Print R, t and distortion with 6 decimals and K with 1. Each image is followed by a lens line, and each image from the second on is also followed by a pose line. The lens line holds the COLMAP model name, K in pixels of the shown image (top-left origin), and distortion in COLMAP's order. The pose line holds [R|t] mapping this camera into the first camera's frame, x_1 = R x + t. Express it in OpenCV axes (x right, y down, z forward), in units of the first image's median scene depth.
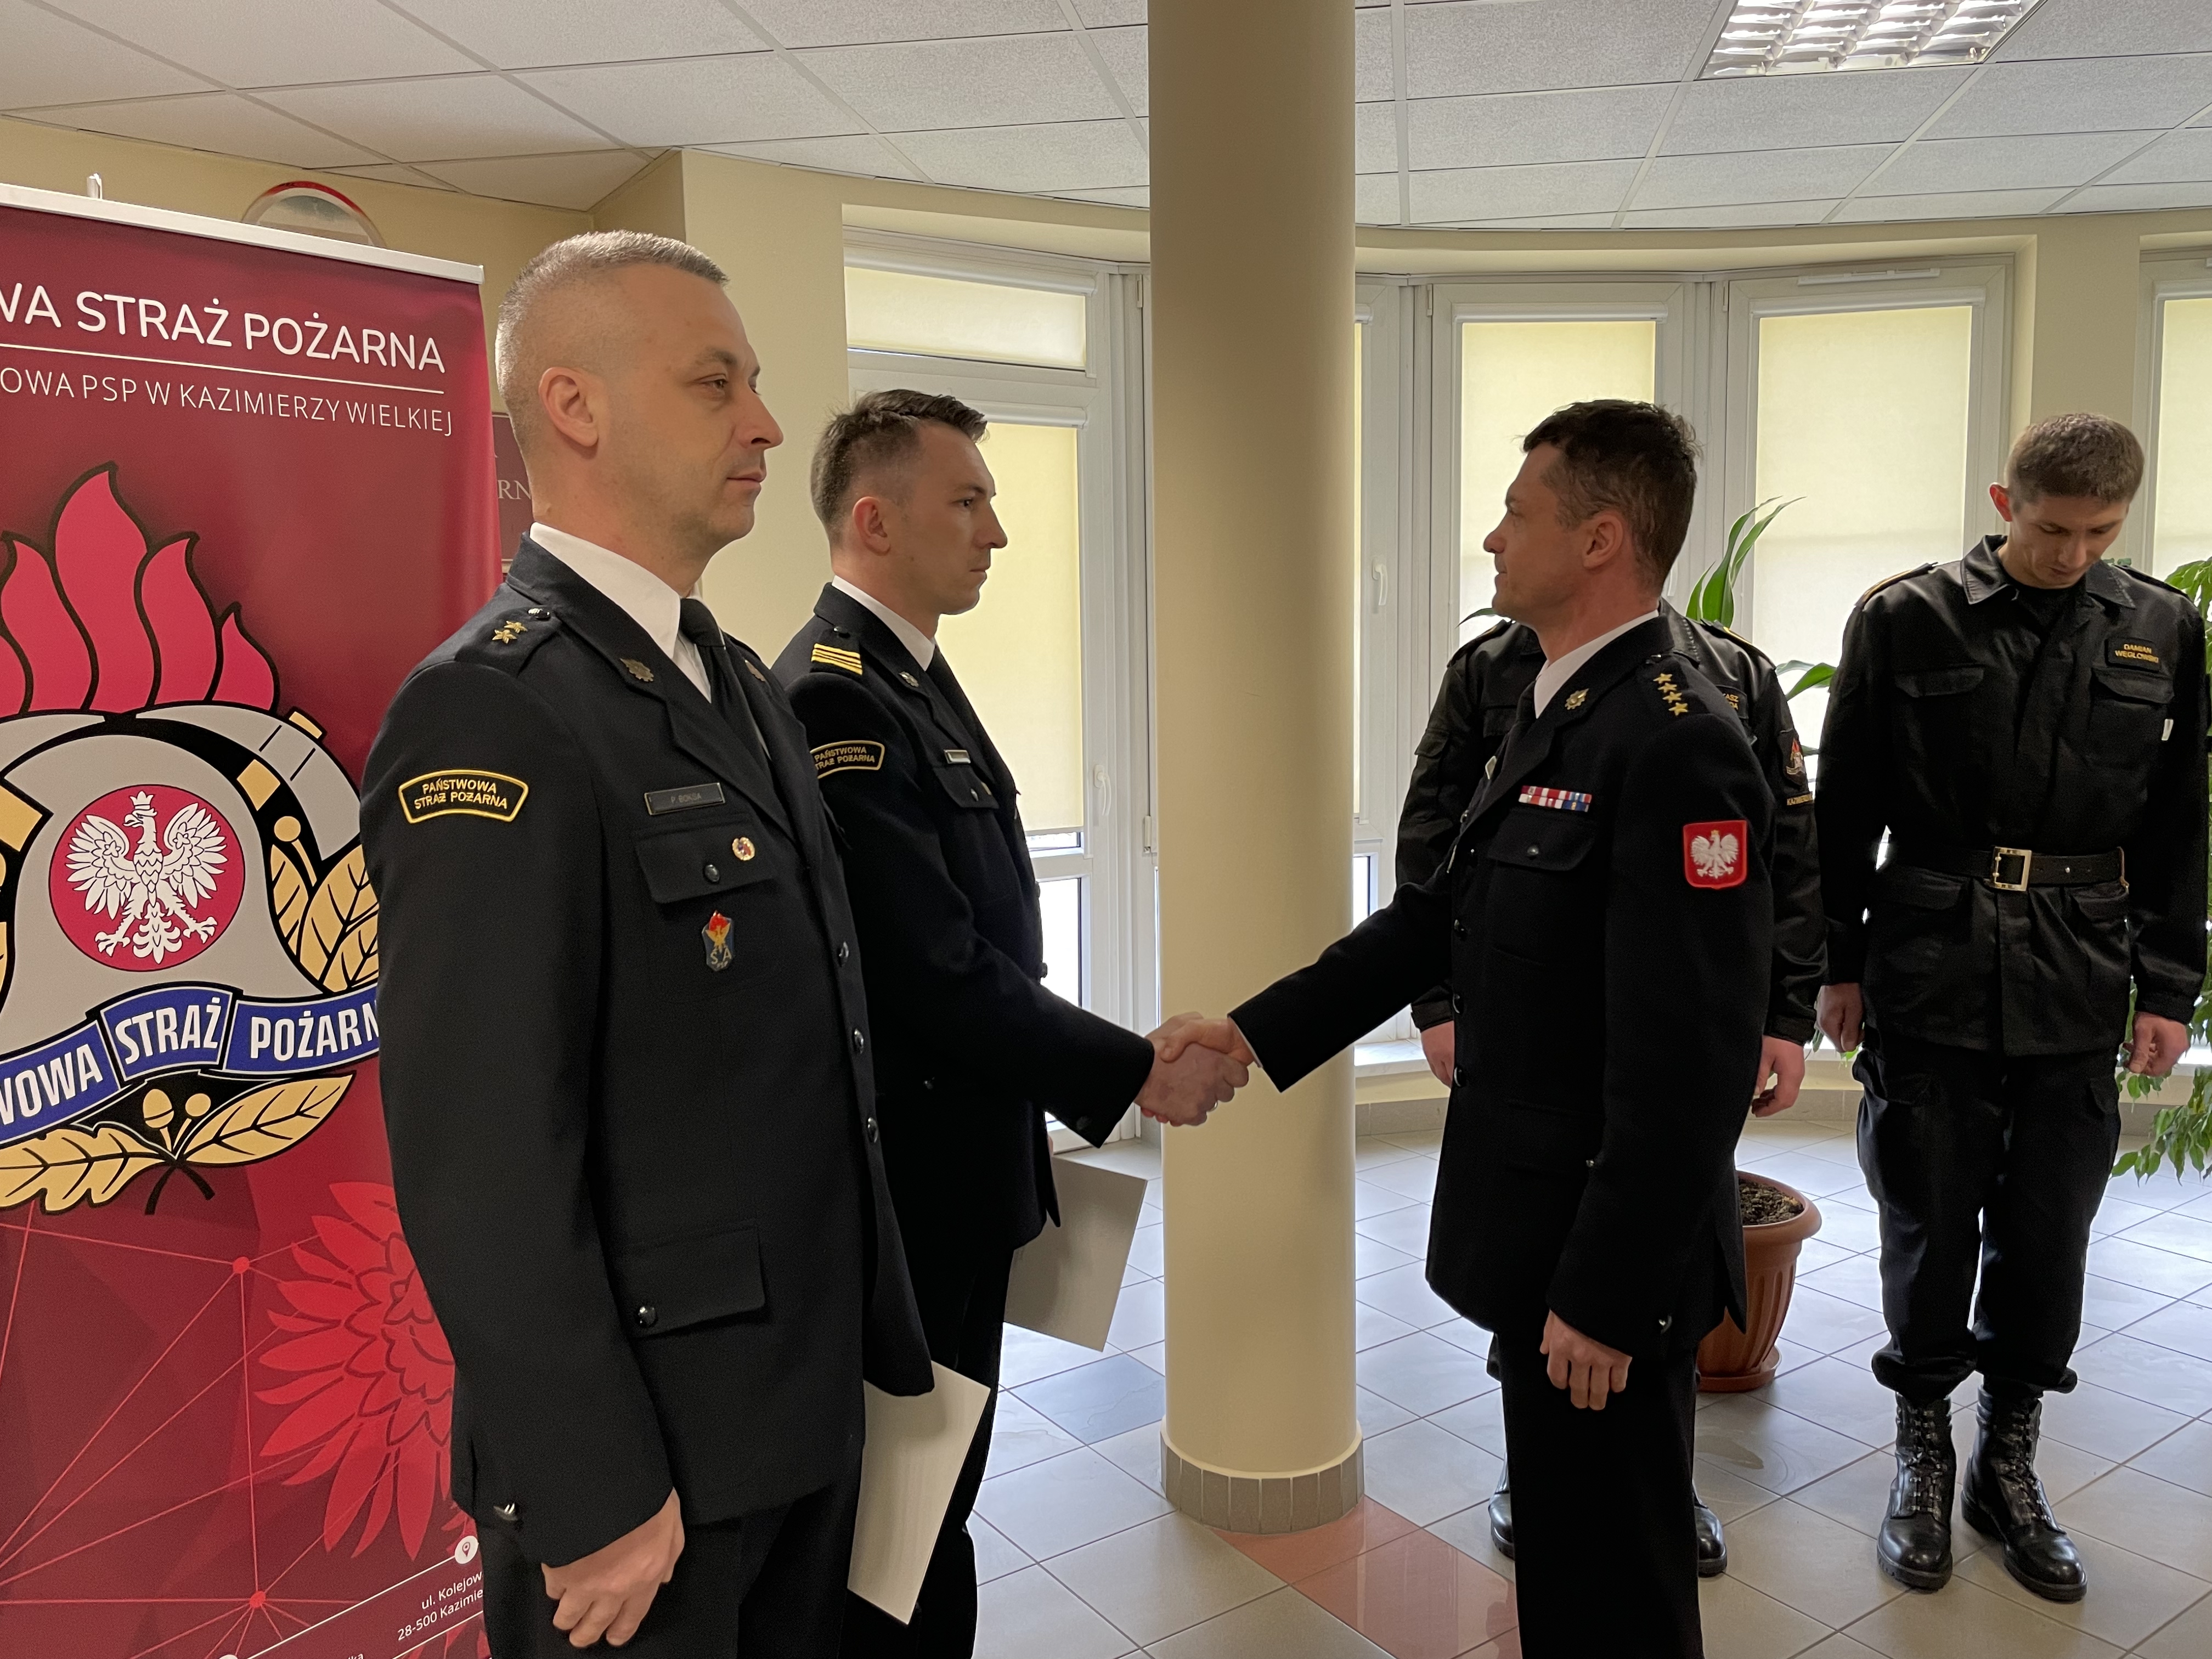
lens RADIAL K [[1737.7, 0, 1114.5], [0, 1737.7, 794.0], [0, 0, 1]] dist [0.103004, -0.153832]
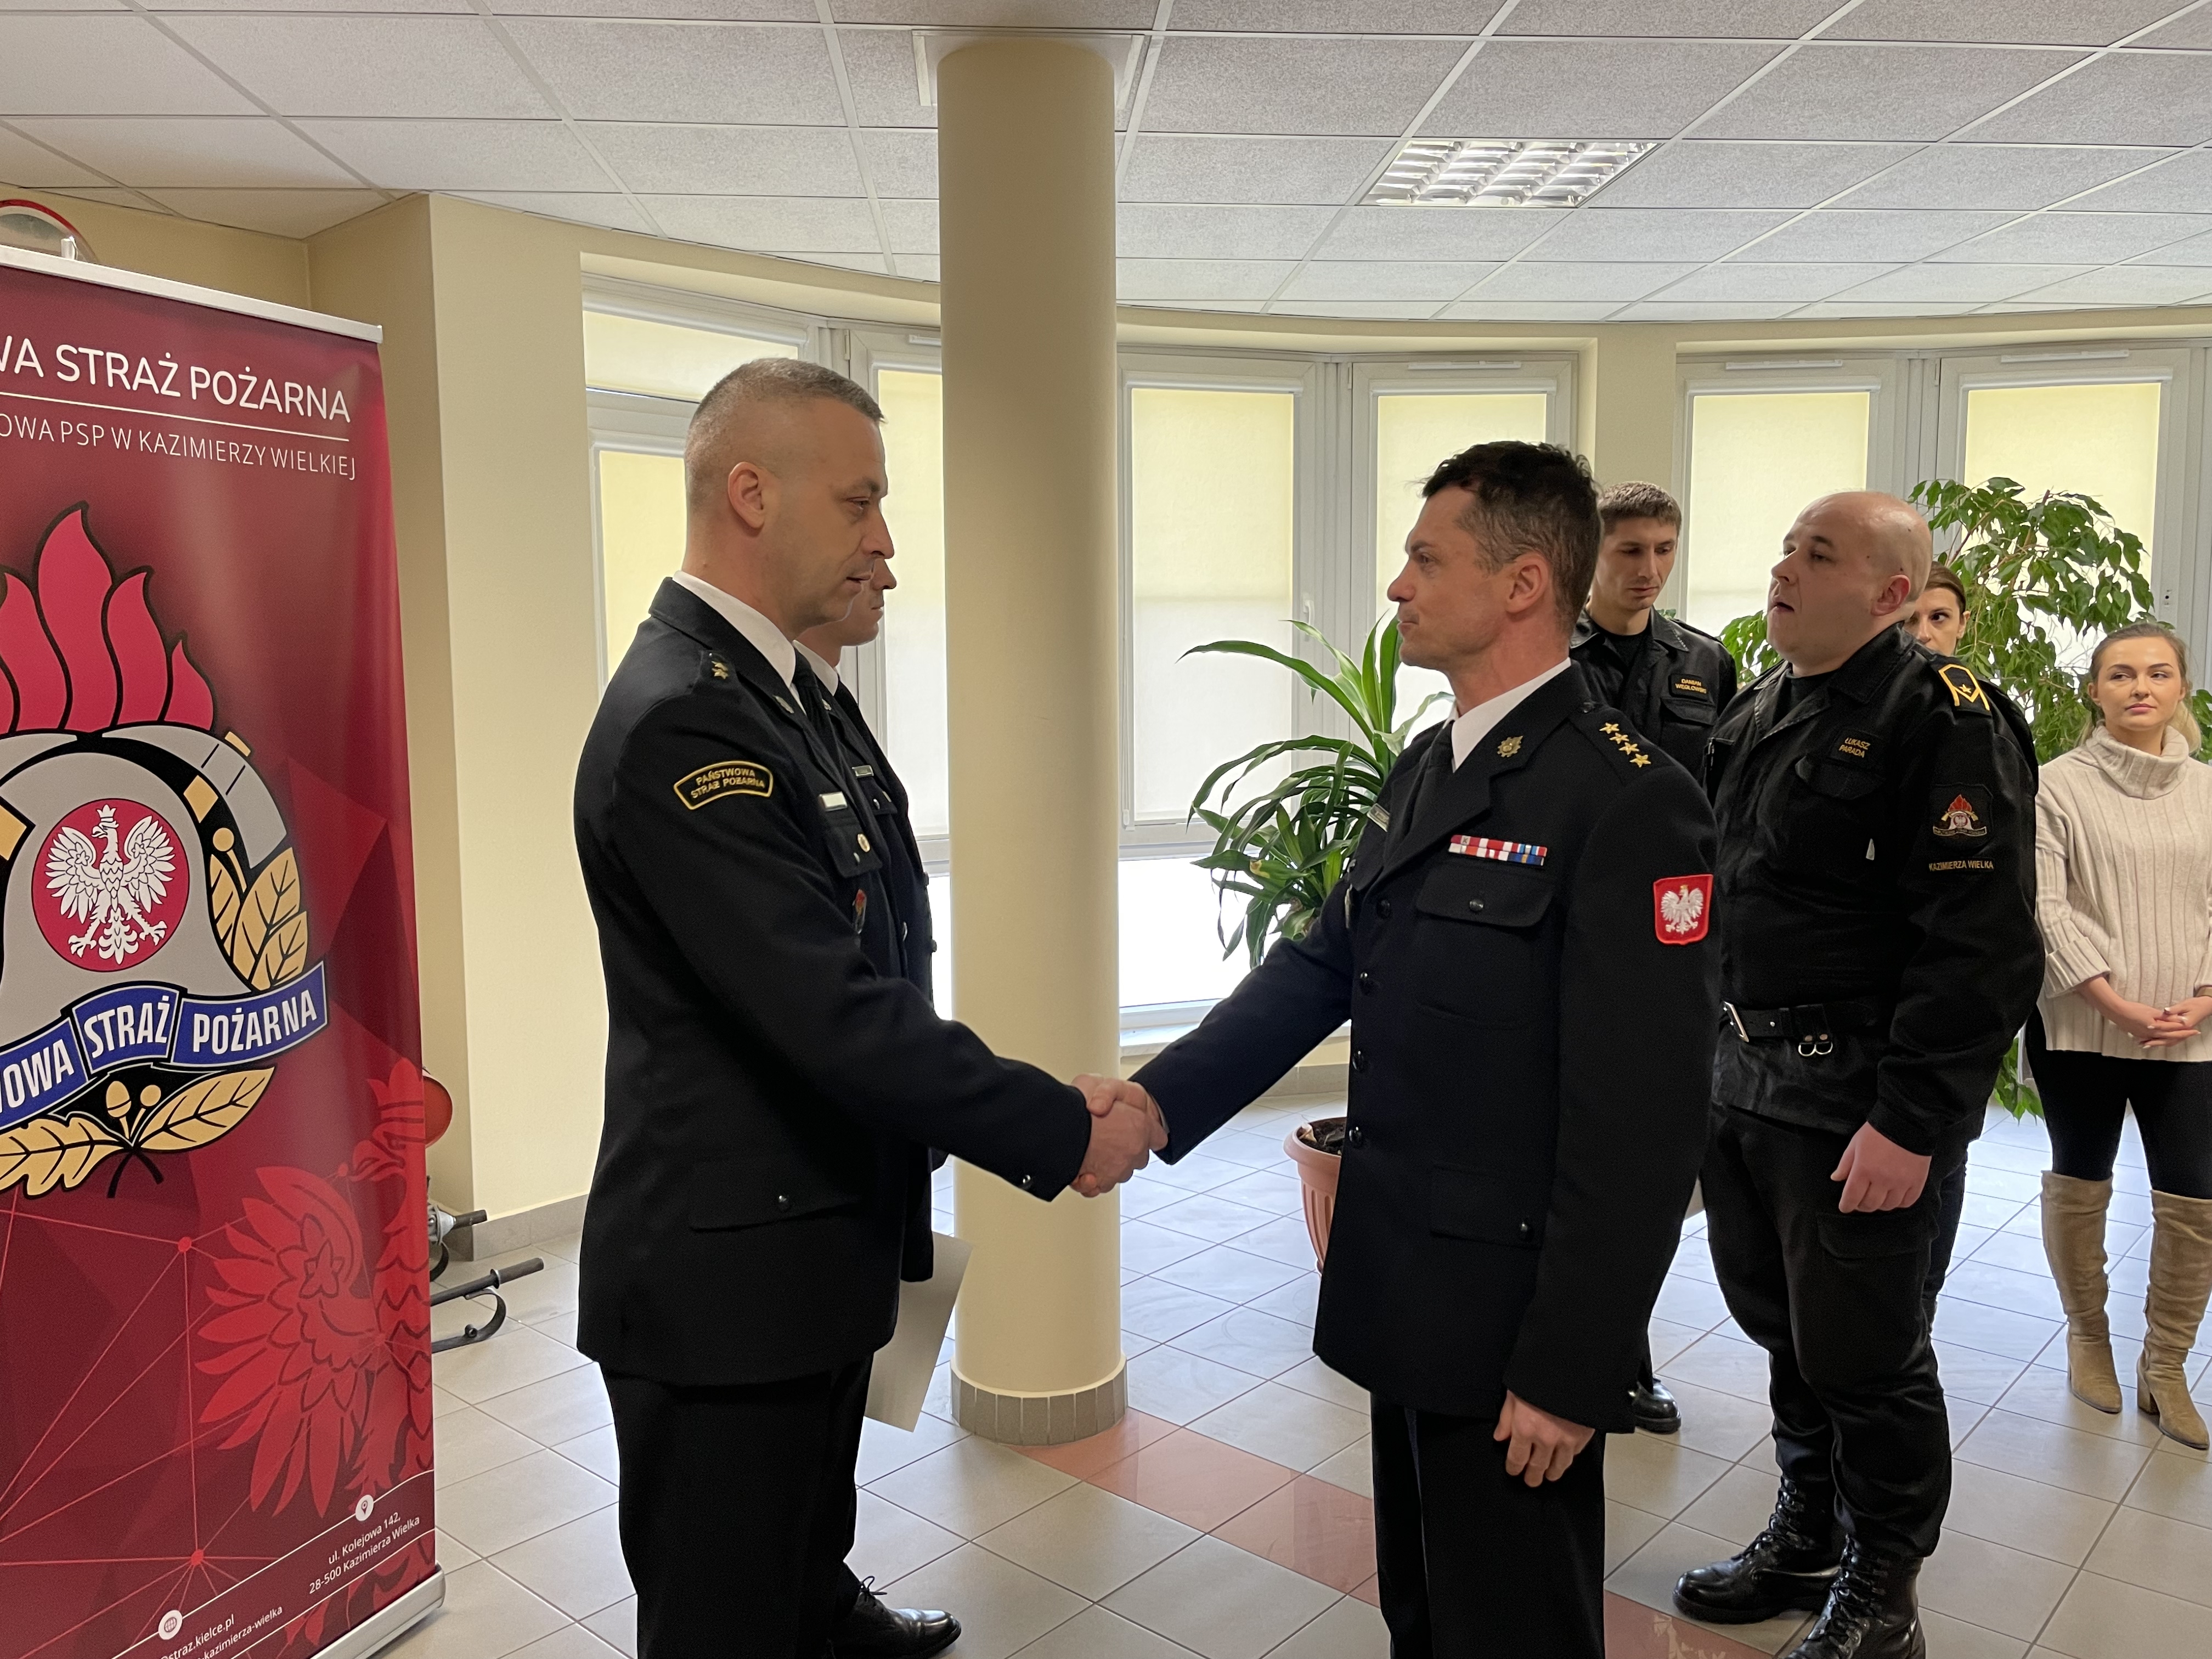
lens RADIAL K [[1737.7, 0, 1114.5], [0, 1737.7, 794.0], [0, 0, 1]] dist [0.103004, -0.153832]
pose [[0.971651, -0.009978, 0.236211, -0.198264], [0.013727, 0.999805, -0.014230, 0.015129], [-0.236022, 0.017069, 0.971598, -0.189507]]
